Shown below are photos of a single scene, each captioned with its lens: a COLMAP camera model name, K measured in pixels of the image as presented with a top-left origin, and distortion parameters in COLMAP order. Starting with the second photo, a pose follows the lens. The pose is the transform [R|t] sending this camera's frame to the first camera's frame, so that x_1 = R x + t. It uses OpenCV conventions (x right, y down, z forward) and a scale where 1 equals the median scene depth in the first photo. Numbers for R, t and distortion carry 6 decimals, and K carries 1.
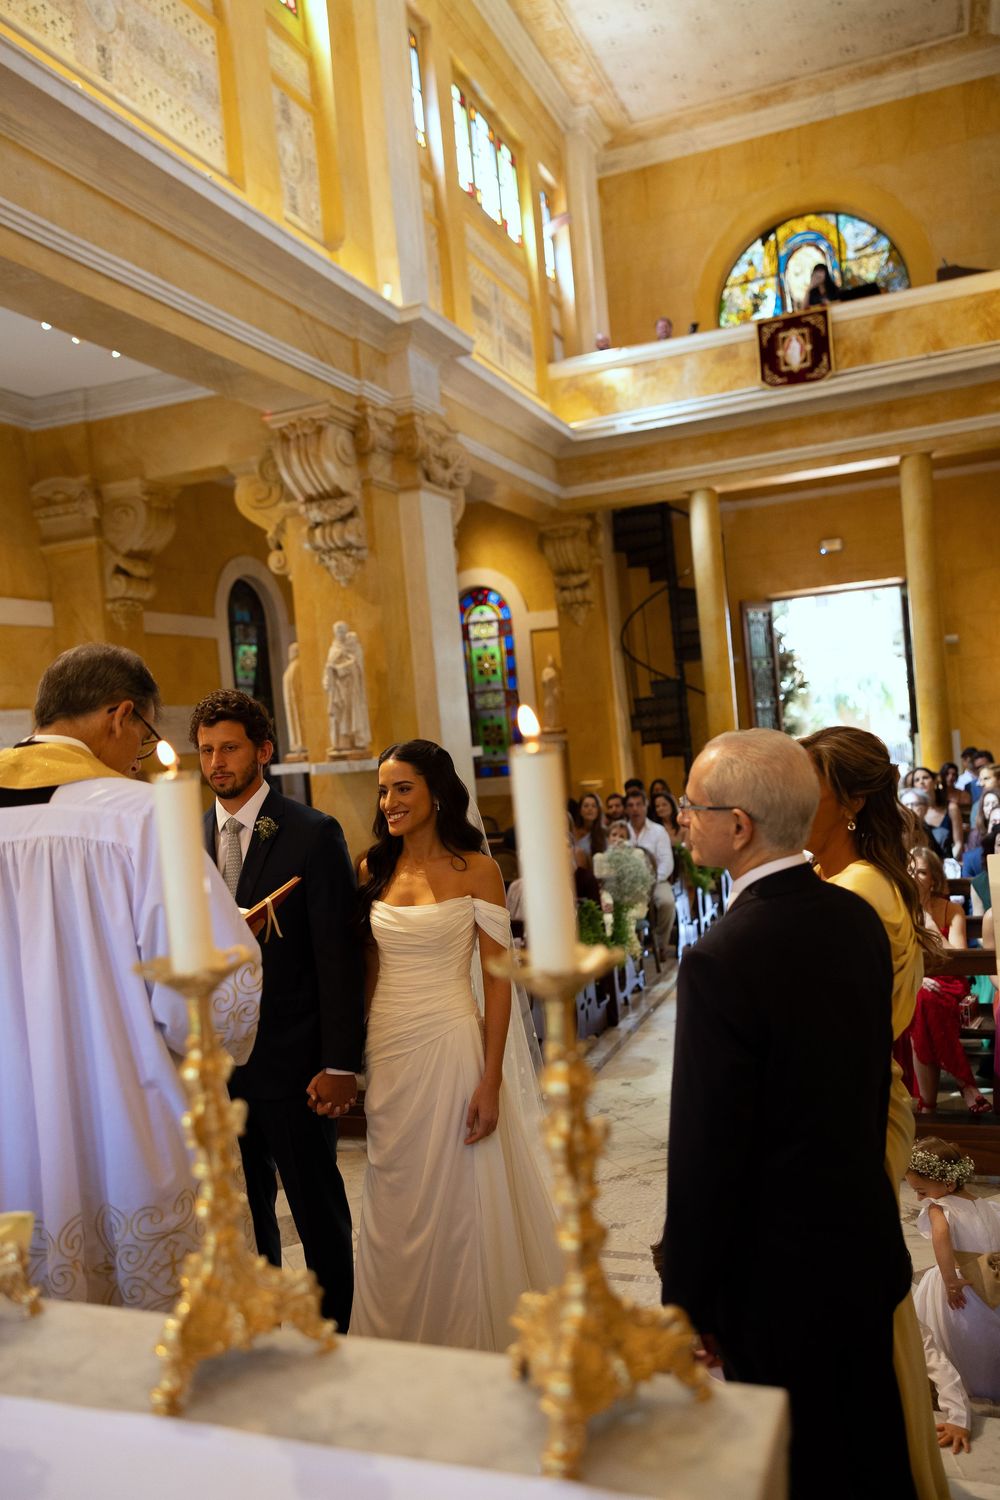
lens RADIAL K [[1185.9, 0, 500.0], [0, 1185.9, 750.0], [0, 0, 1]] dist [-0.001539, -0.000625]
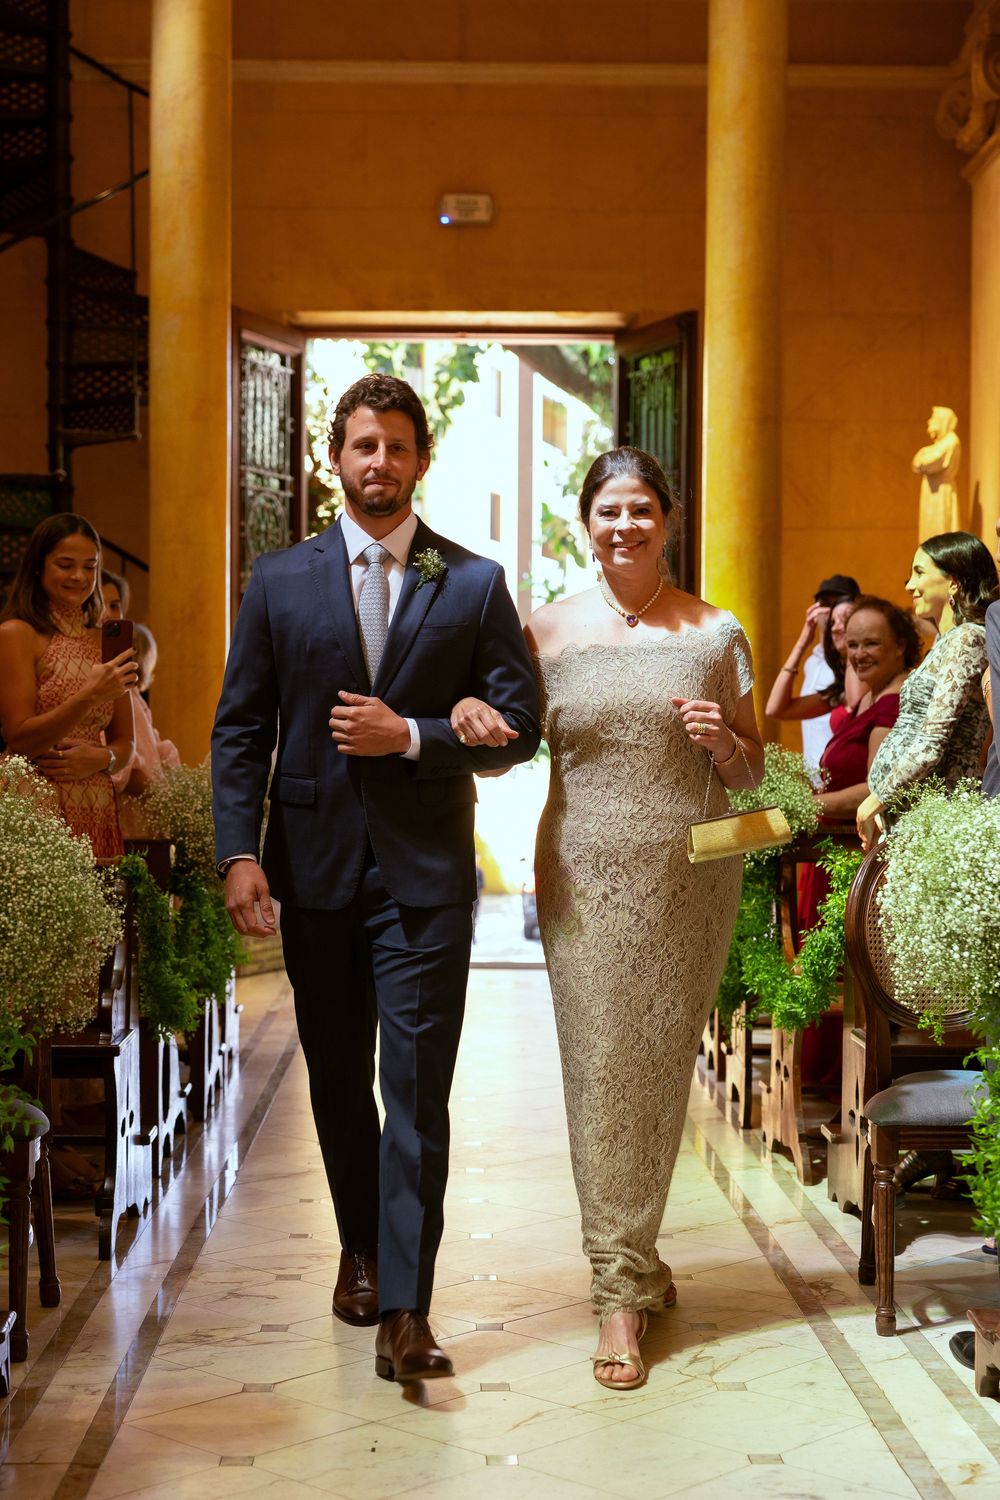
lens RADIAL K [[2337.7, 0, 538.0], [0, 2337.7, 748.1], [0, 0, 1]] dist [0.014647, 0.037537]
pose [[0.915268, 0.091437, 0.392331, 0.010875], [-0.077033, 0.995654, -0.052337, 0.046479], [-0.395411, 0.017680, 0.918334, 0.274627]]
